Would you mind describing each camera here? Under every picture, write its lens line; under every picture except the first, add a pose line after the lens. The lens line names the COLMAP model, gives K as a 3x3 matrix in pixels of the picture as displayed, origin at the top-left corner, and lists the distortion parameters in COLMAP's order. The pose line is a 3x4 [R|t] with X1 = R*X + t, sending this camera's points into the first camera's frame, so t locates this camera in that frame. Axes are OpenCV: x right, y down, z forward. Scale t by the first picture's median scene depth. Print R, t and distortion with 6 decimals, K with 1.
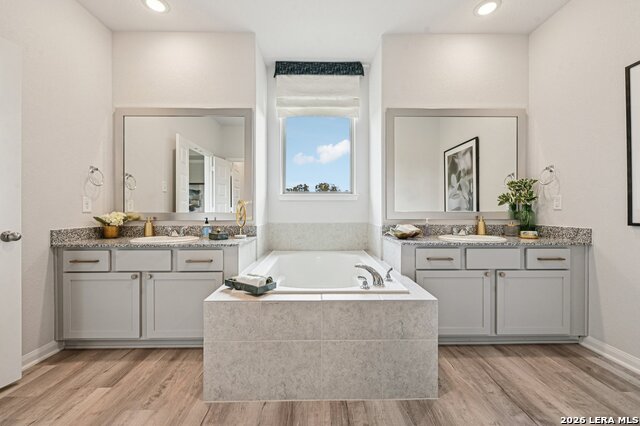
lens RADIAL K [[256.3, 0, 318.7], [0, 256.3, 211.7], [0, 0, 1]] dist [-0.005405, 0.000691]
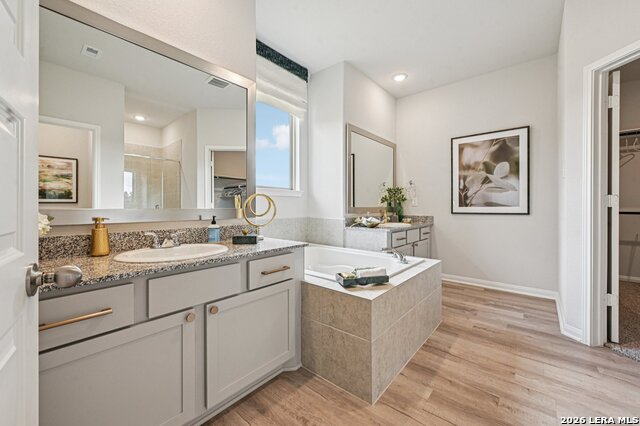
lens RADIAL K [[256.3, 0, 318.6], [0, 256.3, 209.0], [0, 0, 1]] dist [-0.005405, 0.000691]
pose [[0.656061, -0.005145, 0.754690, -0.782453], [0.002719, 0.999986, 0.004454, 0.002309], [-0.754703, -0.000871, 0.656066, 0.314249]]
